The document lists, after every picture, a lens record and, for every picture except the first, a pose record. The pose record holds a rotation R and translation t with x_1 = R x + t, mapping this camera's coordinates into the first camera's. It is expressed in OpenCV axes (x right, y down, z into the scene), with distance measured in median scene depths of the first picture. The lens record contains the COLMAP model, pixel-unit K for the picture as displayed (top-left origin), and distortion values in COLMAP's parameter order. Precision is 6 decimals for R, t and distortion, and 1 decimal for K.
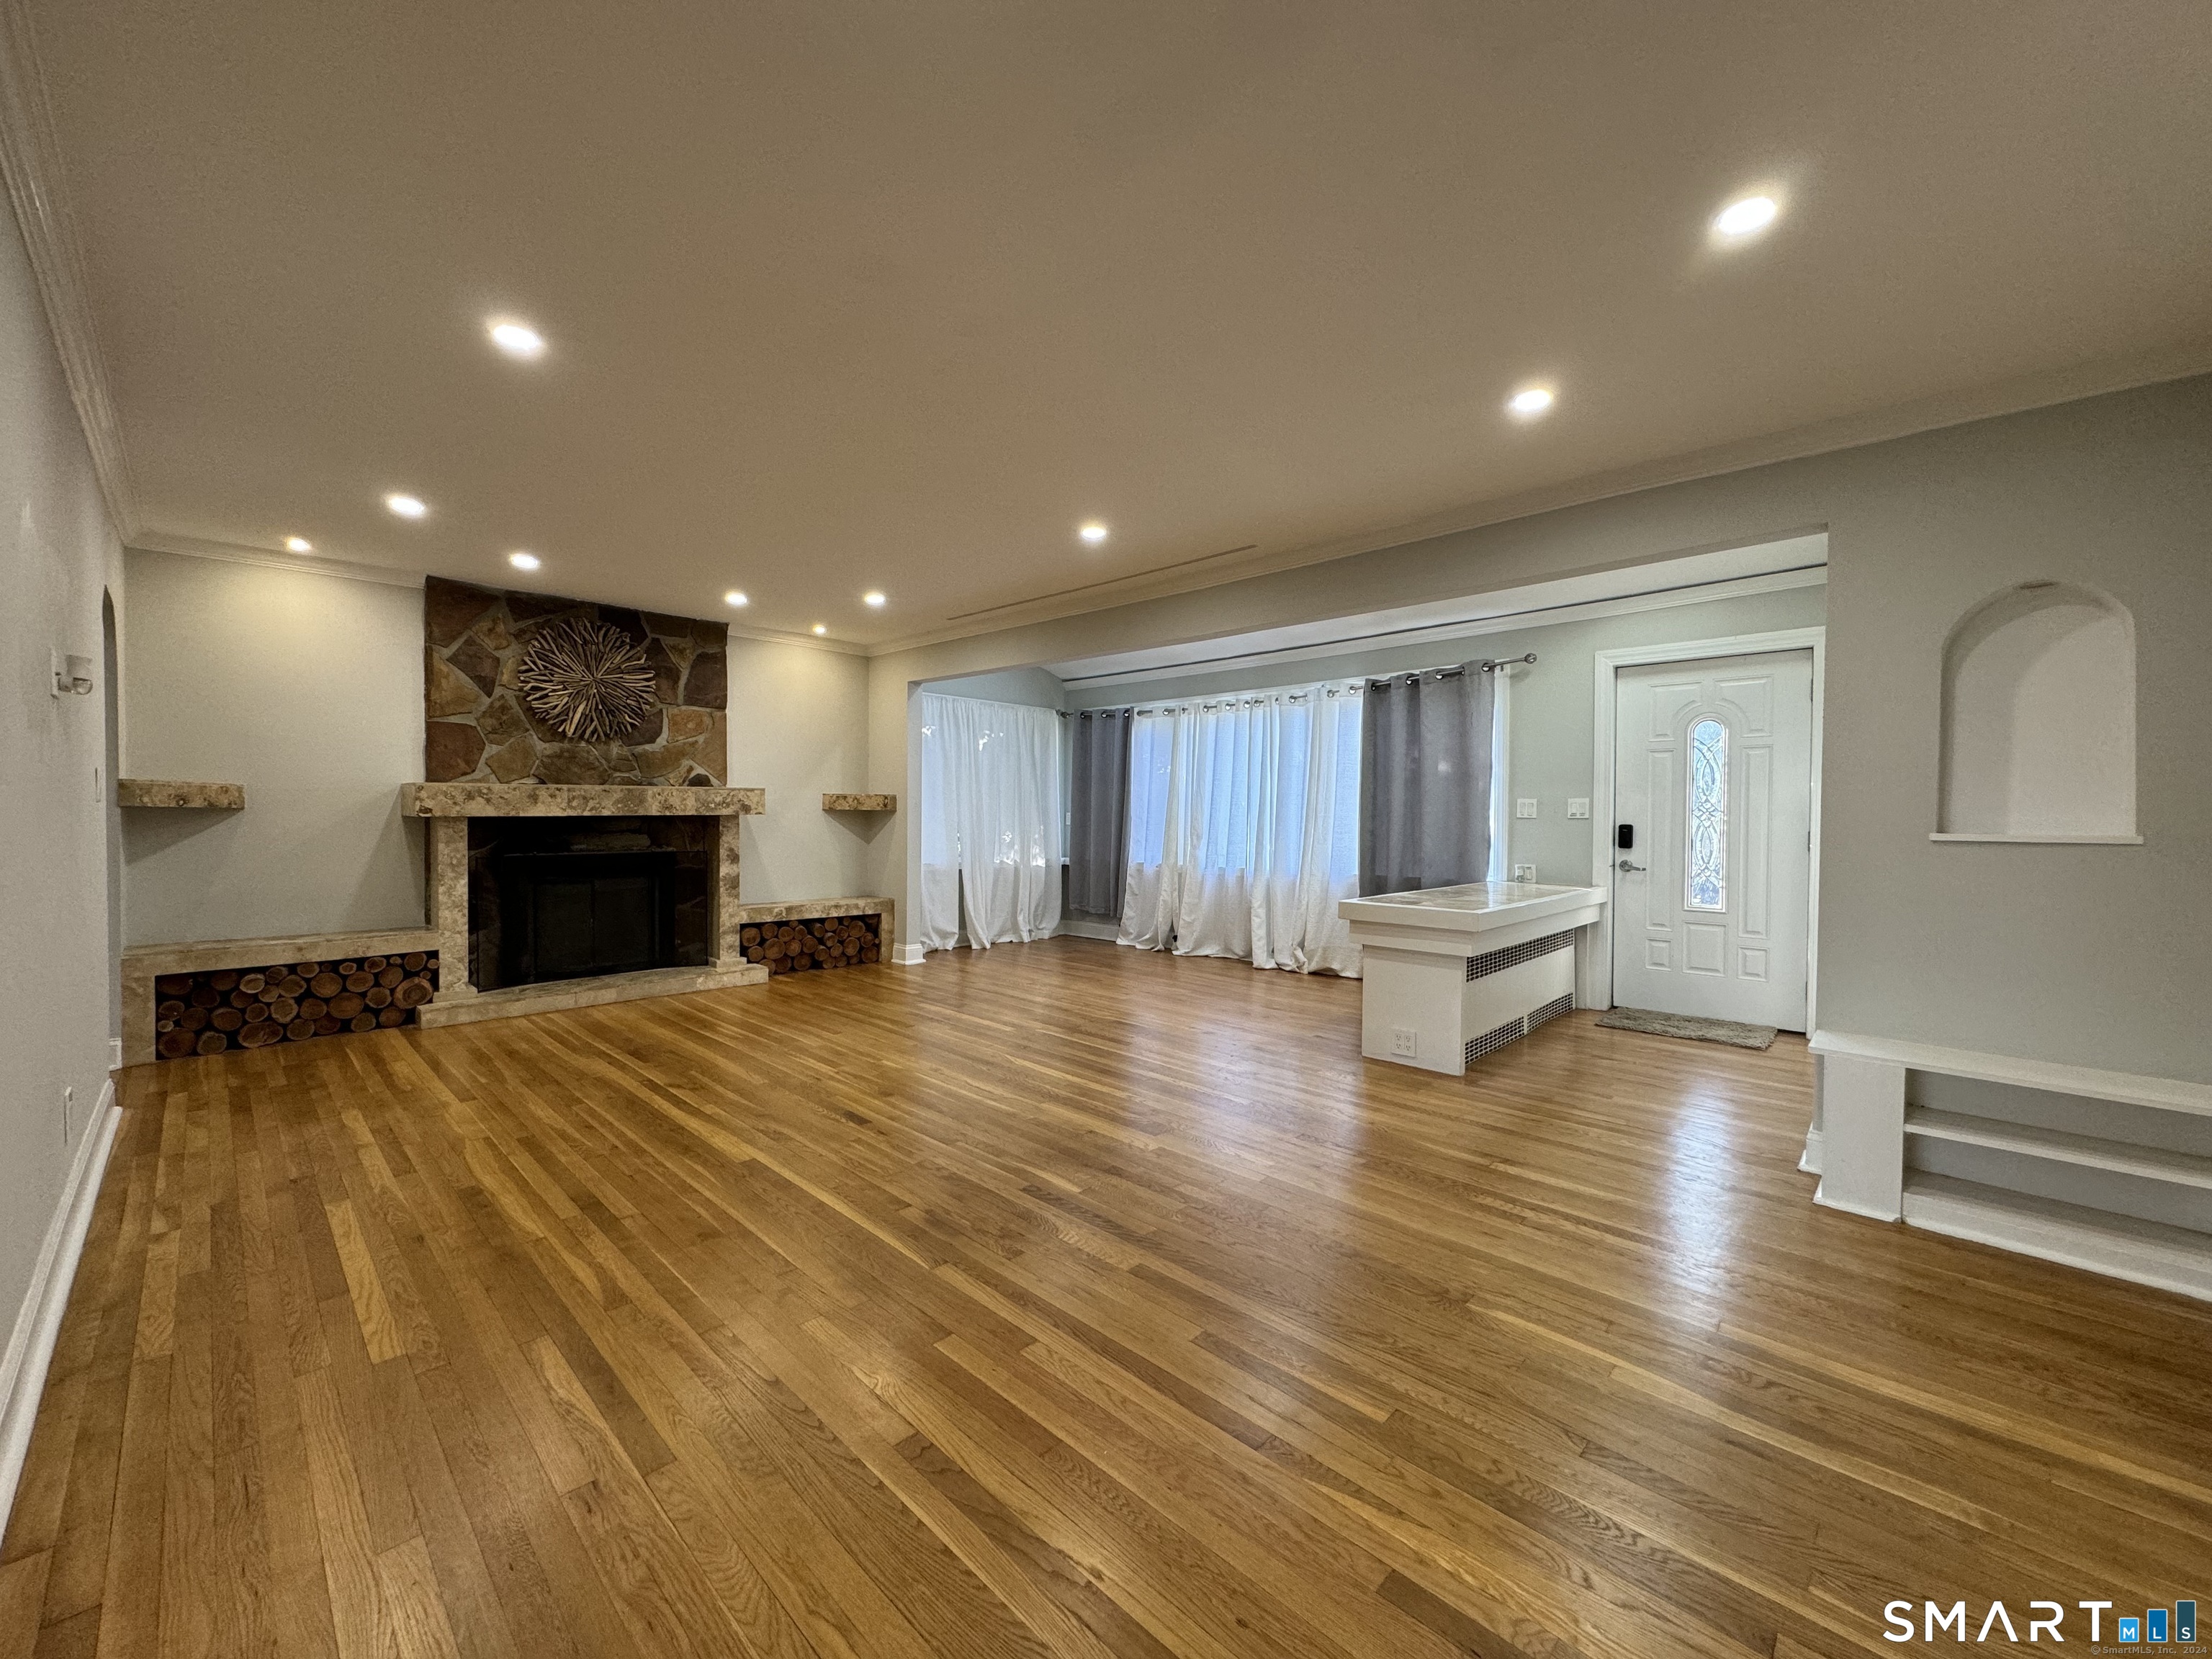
lens RADIAL K [[880.2, 0, 1093.8], [0, 880.2, 828.9], [0, 0, 1]] dist [-0.000591, -0.000086]
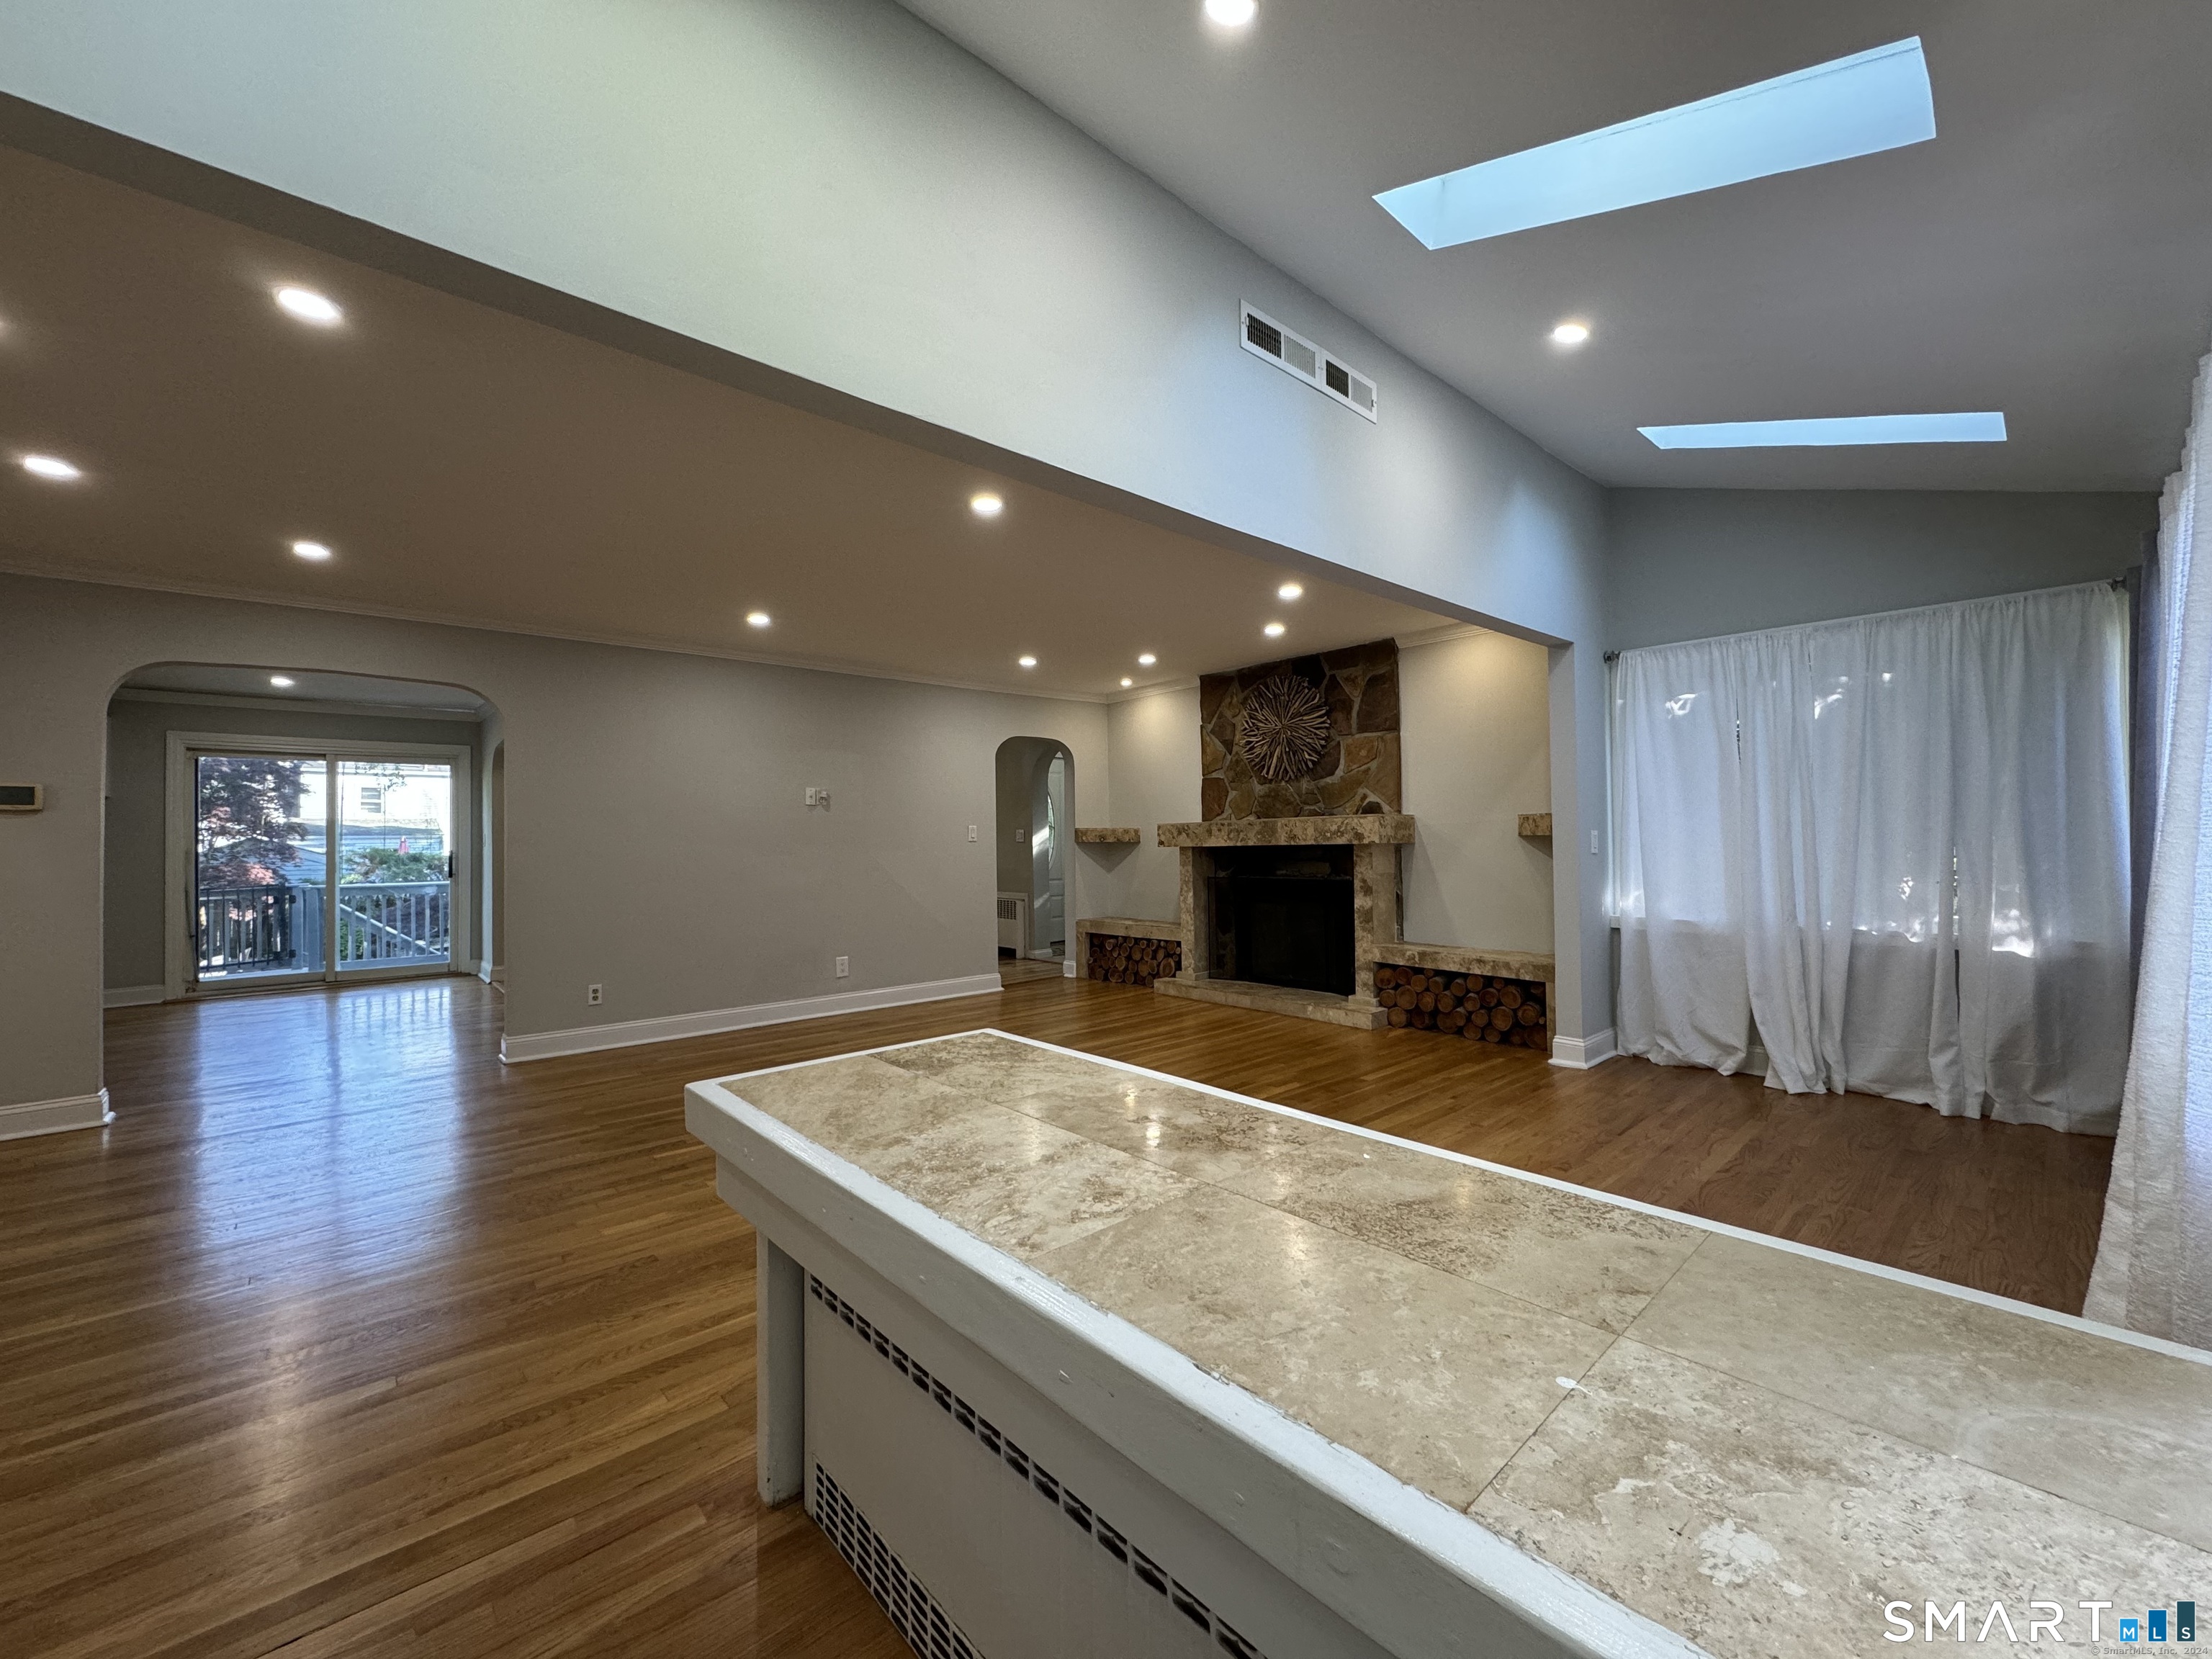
lens RADIAL K [[880.2, 0, 1107.4], [0, 880.2, 832.1], [0, 0, 1]] dist [-0.000591, -0.000086]
pose [[-0.058972, -0.013219, -0.998172, 0.556233], [-0.005587, 0.999901, -0.012912, -0.015284], [0.998244, 0.004815, -0.059040, 0.797496]]
